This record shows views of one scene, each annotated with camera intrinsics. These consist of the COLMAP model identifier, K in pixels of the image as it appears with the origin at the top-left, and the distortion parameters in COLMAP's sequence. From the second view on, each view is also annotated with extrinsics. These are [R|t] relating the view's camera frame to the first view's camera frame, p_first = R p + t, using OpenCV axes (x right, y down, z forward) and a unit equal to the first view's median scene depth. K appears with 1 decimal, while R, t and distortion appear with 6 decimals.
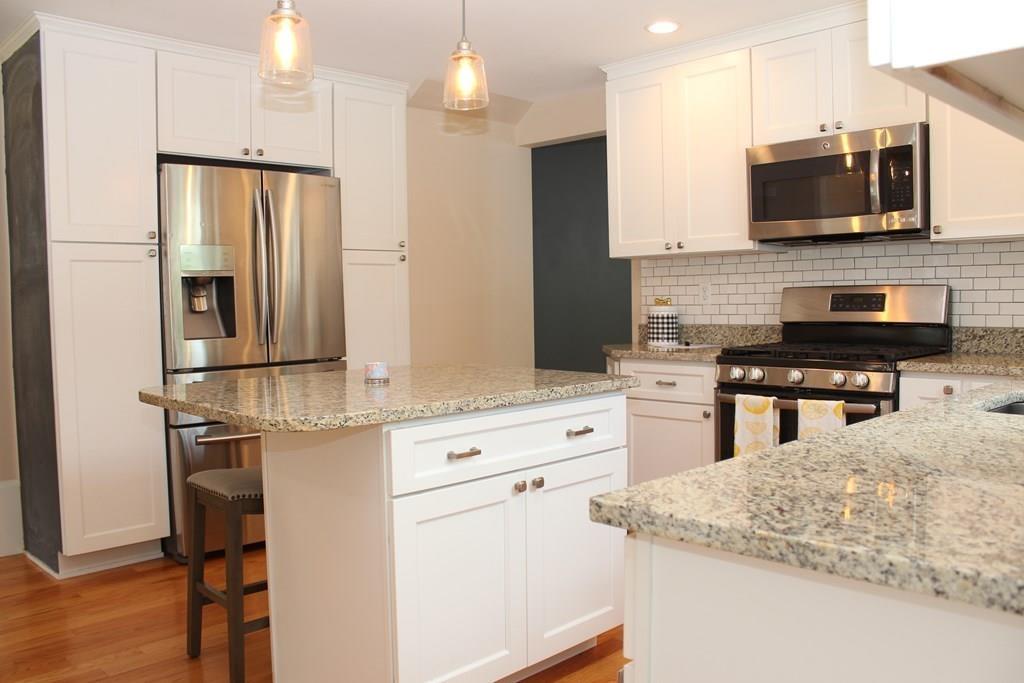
lens RADIAL K [[860.5, 0, 513.4], [0, 860.5, 345.6], [0, 0, 1]] dist [-0.119201, 0.063272]
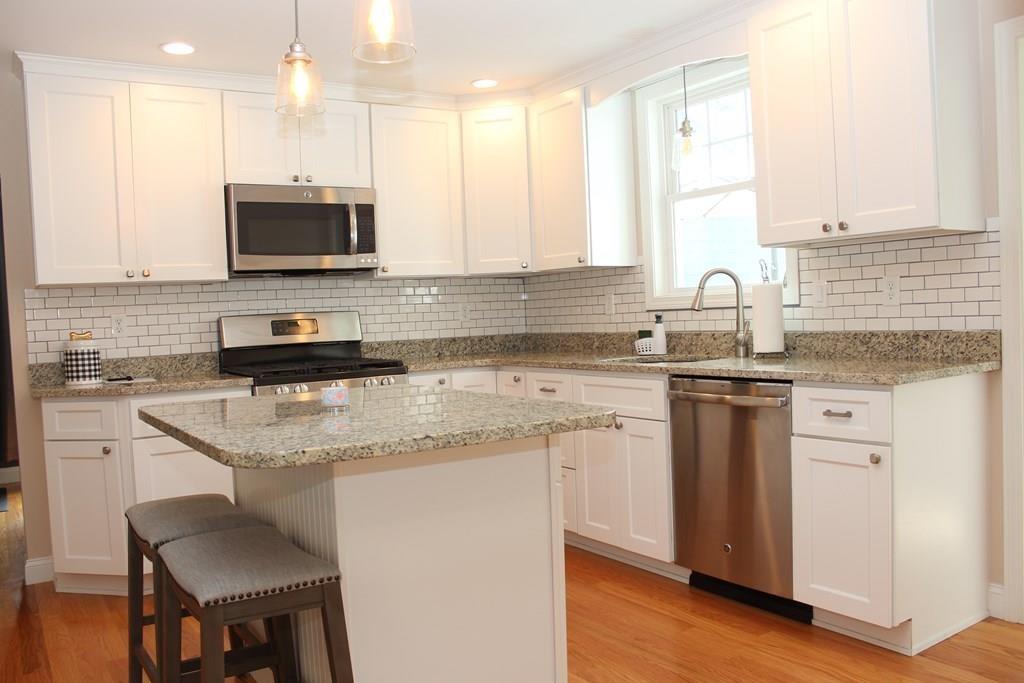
lens RADIAL K [[860.5, 0, 502.2], [0, 860.5, 341.0], [0, 0, 1]] dist [-0.119201, 0.063272]
pose [[0.222188, -0.027016, 0.974629, -0.625746], [0.093548, 0.995595, 0.006271, -0.010652], [-0.970506, 0.089781, 0.223737, 0.404473]]
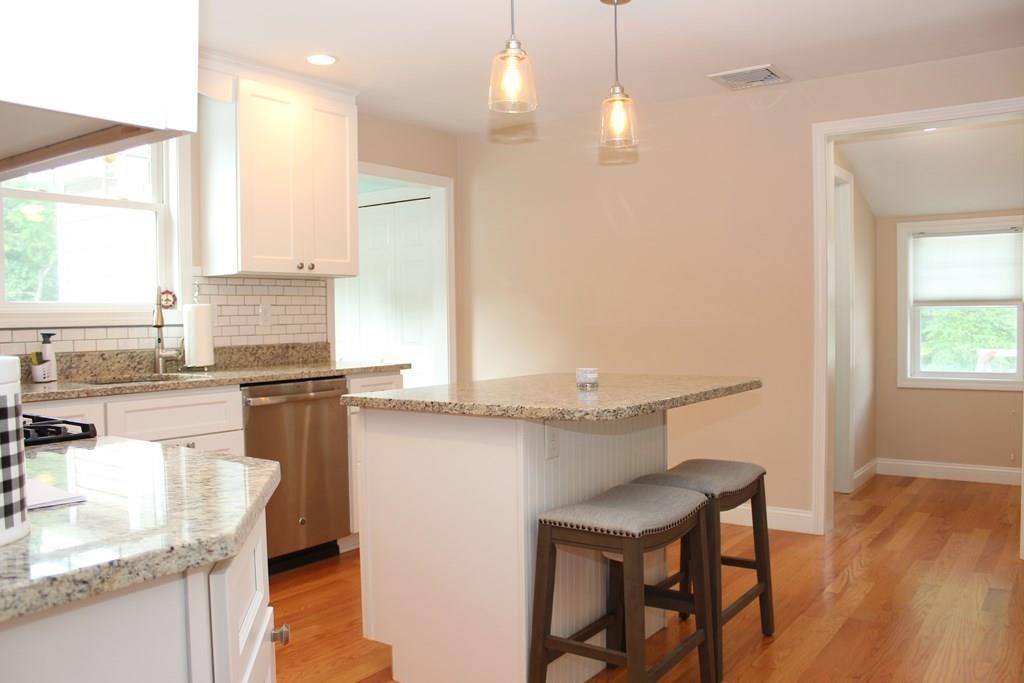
lens RADIAL K [[860.5, 0, 515.6], [0, 860.5, 340.9], [0, 0, 1]] dist [-0.119201, 0.063272]
pose [[-0.987081, 0.034093, -0.156550, 0.071742], [0.020748, 0.996070, 0.086102, -0.071550], [0.158870, 0.081742, -0.983910, 1.330701]]
